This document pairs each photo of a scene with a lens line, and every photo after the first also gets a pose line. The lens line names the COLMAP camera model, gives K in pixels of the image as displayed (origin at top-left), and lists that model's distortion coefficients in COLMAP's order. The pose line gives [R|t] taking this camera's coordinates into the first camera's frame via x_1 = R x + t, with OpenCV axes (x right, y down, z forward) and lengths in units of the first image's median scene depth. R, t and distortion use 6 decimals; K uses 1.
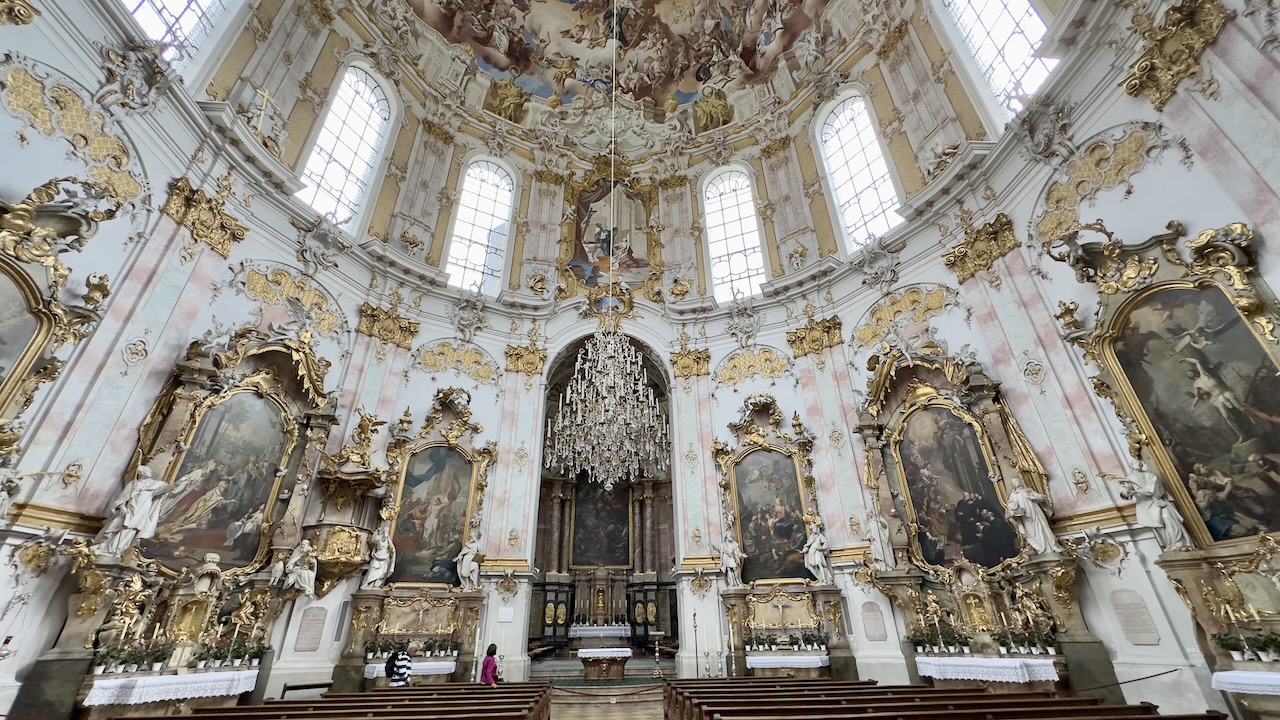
lens RADIAL K [[508.7, 0, 640.0], [0, 508.7, 360.0], [0, 0, 1]] dist [-0.001110, 0.000166]
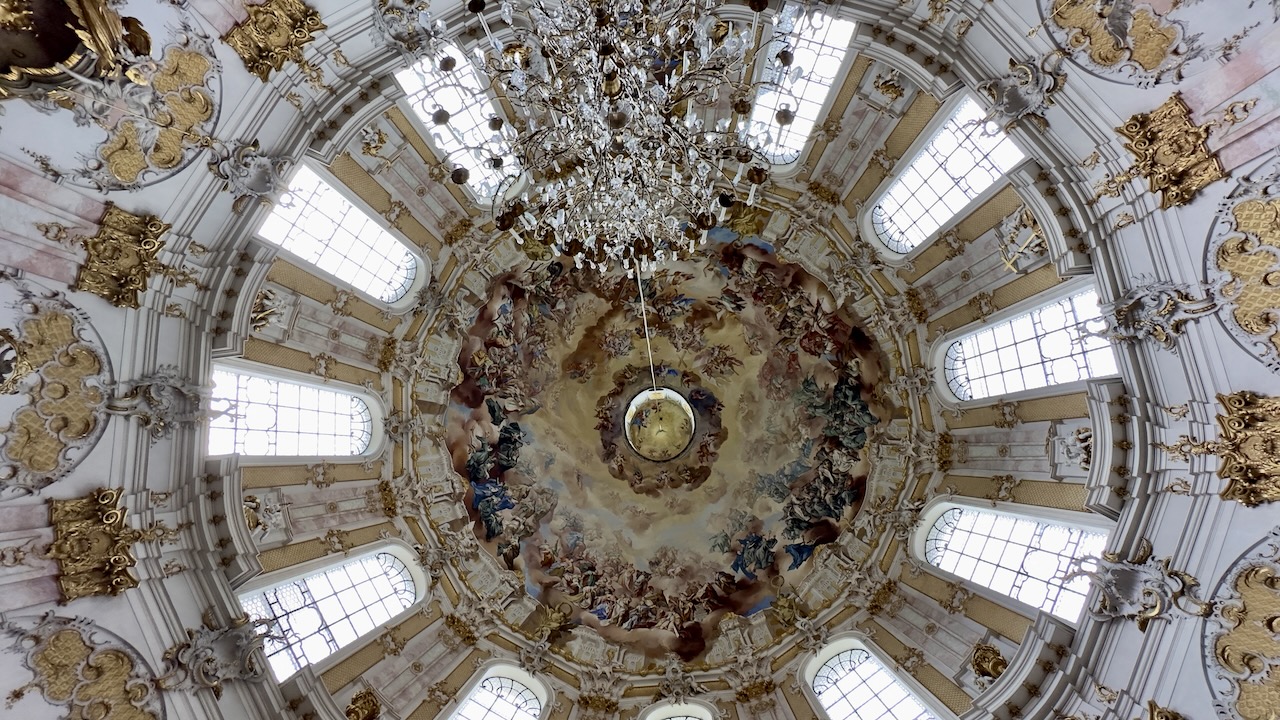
lens RADIAL K [[508.7, 0, 640.0], [0, 508.7, 360.0], [0, 0, 1]] dist [-0.001110, 0.000166]
pose [[-0.987324, 0.158680, 0.003541, -0.025609], [-0.103587, -0.627305, -0.771854, 0.135665], [-0.120256, -0.762436, 0.635791, 0.273130]]
